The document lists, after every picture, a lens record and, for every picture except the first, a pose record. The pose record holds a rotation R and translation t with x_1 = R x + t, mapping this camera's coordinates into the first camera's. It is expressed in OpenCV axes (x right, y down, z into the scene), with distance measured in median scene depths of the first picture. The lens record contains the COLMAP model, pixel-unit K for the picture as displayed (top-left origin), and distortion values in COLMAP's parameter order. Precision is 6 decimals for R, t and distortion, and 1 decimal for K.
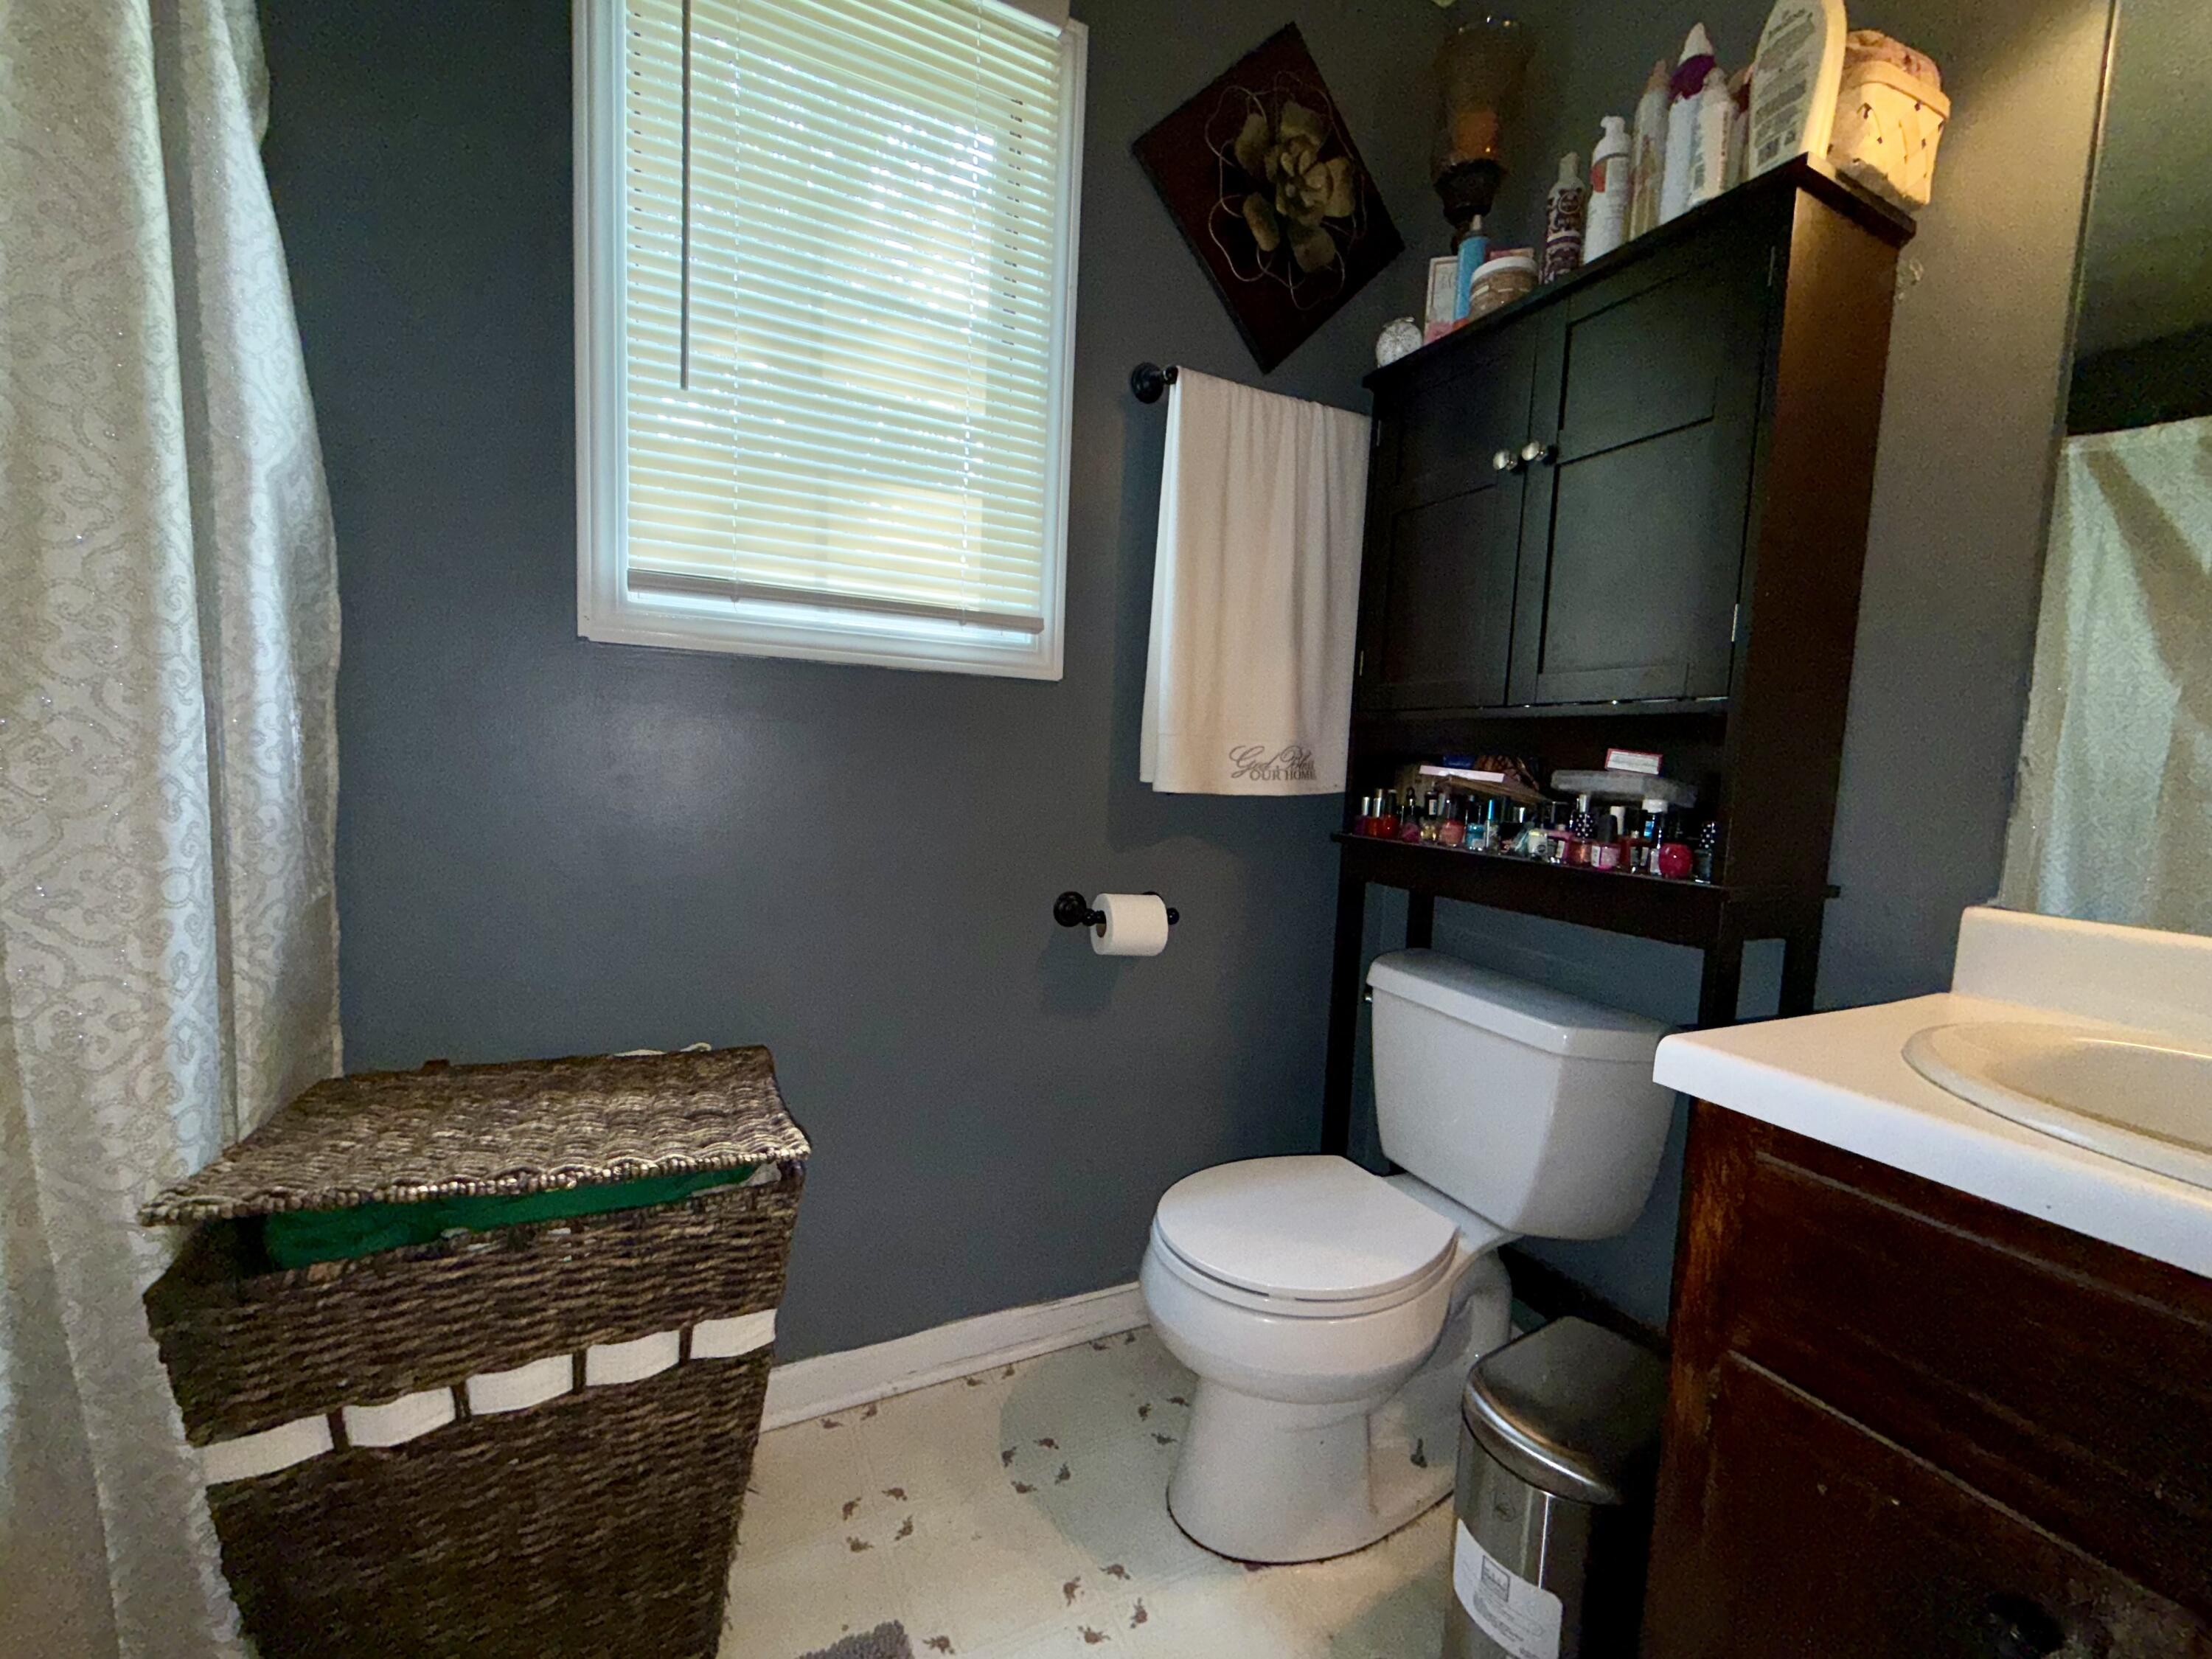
lens RADIAL K [[885.0, 0, 1106.0], [0, 885.0, 829.5], [0, 0, 1]] dist [0.000209, 0.000014]
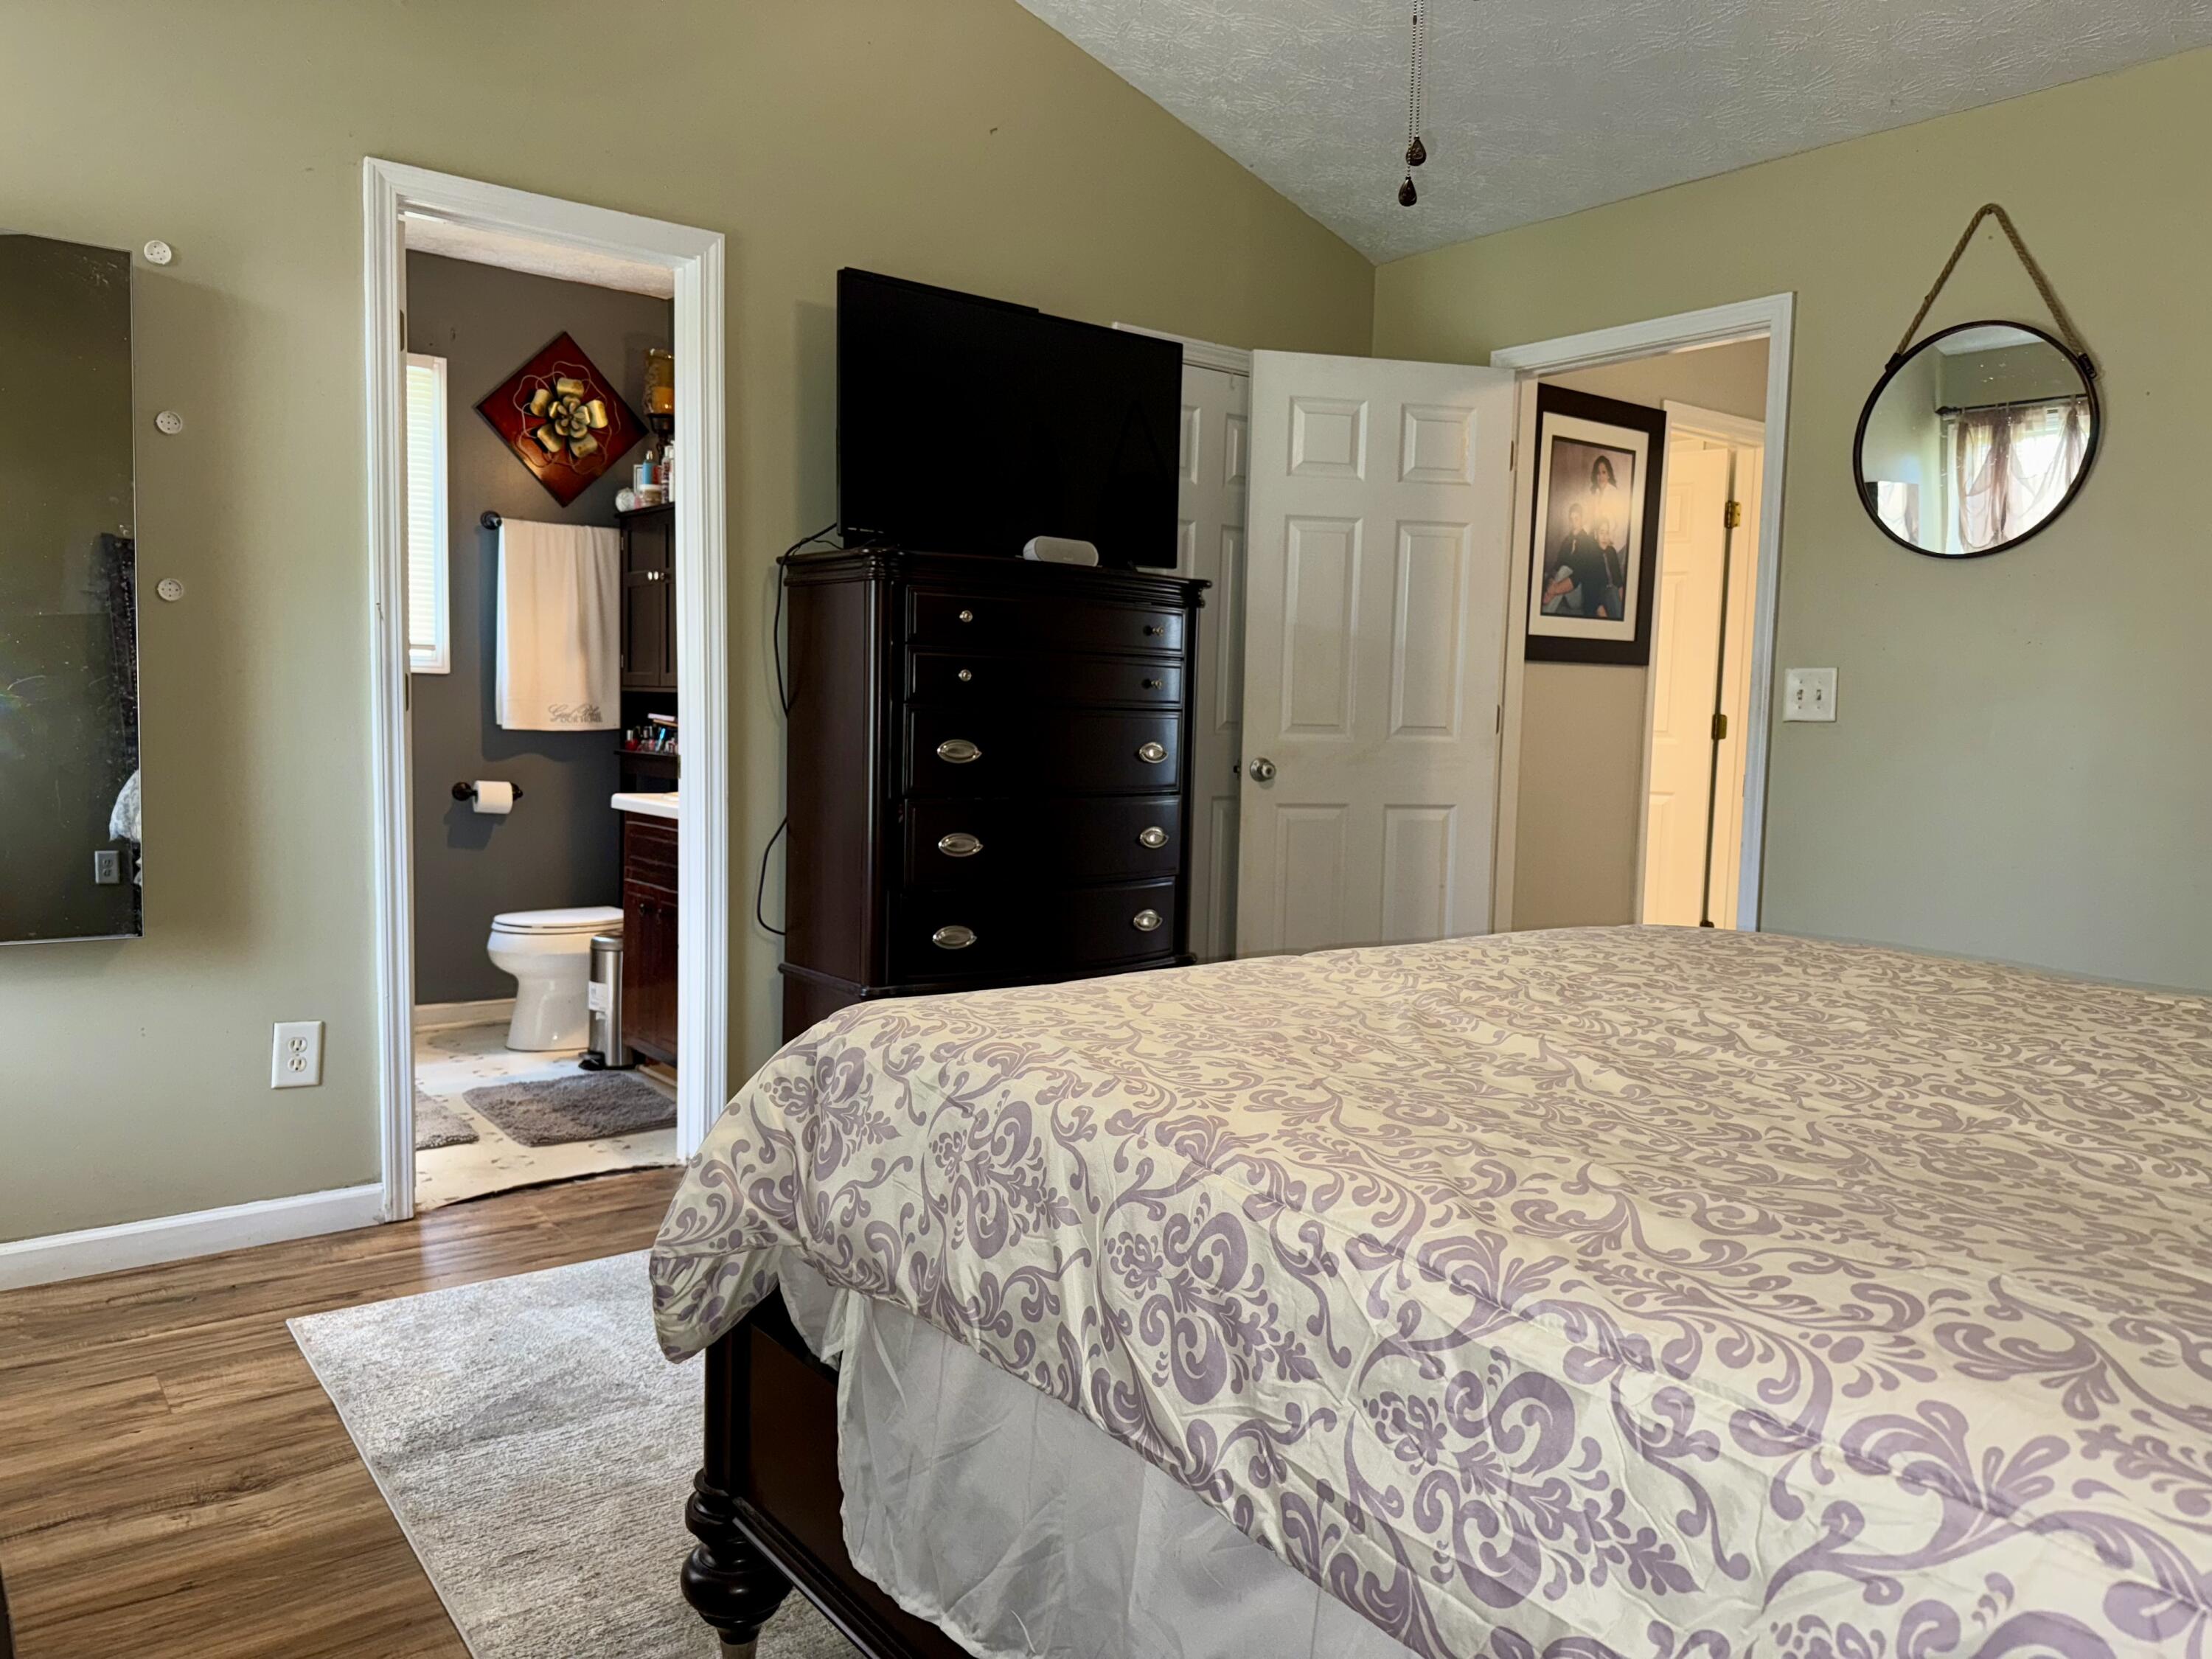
lens RADIAL K [[1576.1, 0, 1106.0], [0, 1576.1, 829.5], [0, 0, 1]] dist [0.032331, -0.011120]
pose [[0.974529, -0.036402, 0.221288, 0.565205], [0.035502, 0.999337, 0.008044, 0.196000], [-0.221434, 0.000017, 0.975175, -2.687169]]
